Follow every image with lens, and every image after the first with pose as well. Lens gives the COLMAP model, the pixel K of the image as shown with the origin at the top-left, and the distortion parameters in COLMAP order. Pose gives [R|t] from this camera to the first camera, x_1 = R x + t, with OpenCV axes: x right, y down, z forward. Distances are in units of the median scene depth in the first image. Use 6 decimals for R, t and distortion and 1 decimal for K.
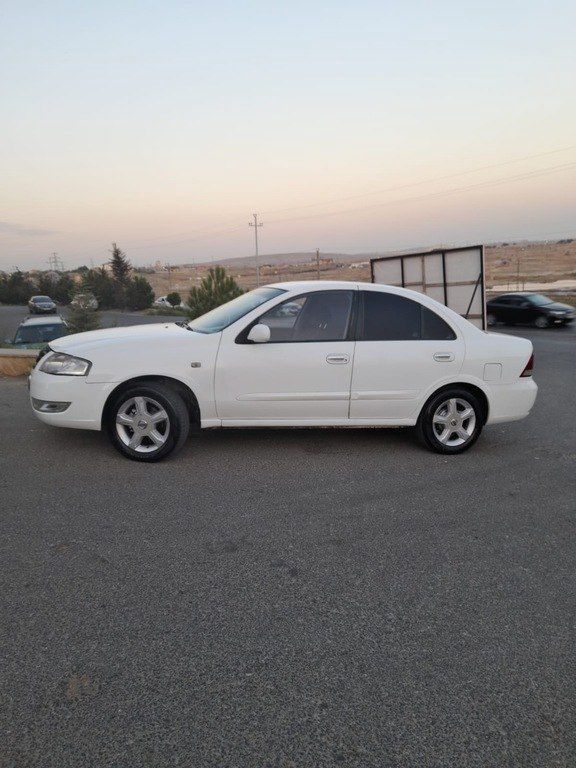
lens RADIAL K [[562.2, 0, 287.8], [0, 562.2, 396.8], [0, 0, 1]] dist [0.061200, -0.061566]
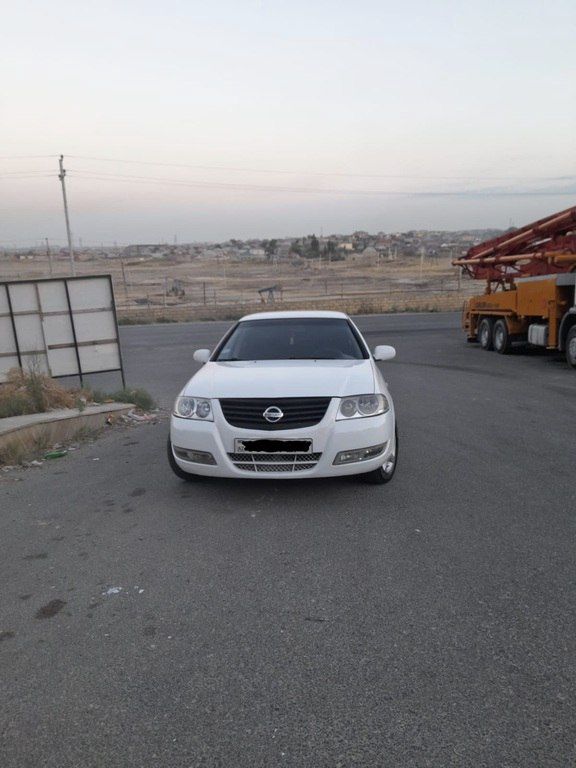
lens RADIAL K [[577.5, 0, 291.6], [0, 577.5, 387.0], [0, 0, 1]] dist [0.034595, -0.008056]
pose [[0.336671, -0.157460, 0.928364, -1.132171], [0.208929, 0.973835, 0.089404, -0.170463], [-0.918151, 0.163862, 0.360760, 0.638832]]
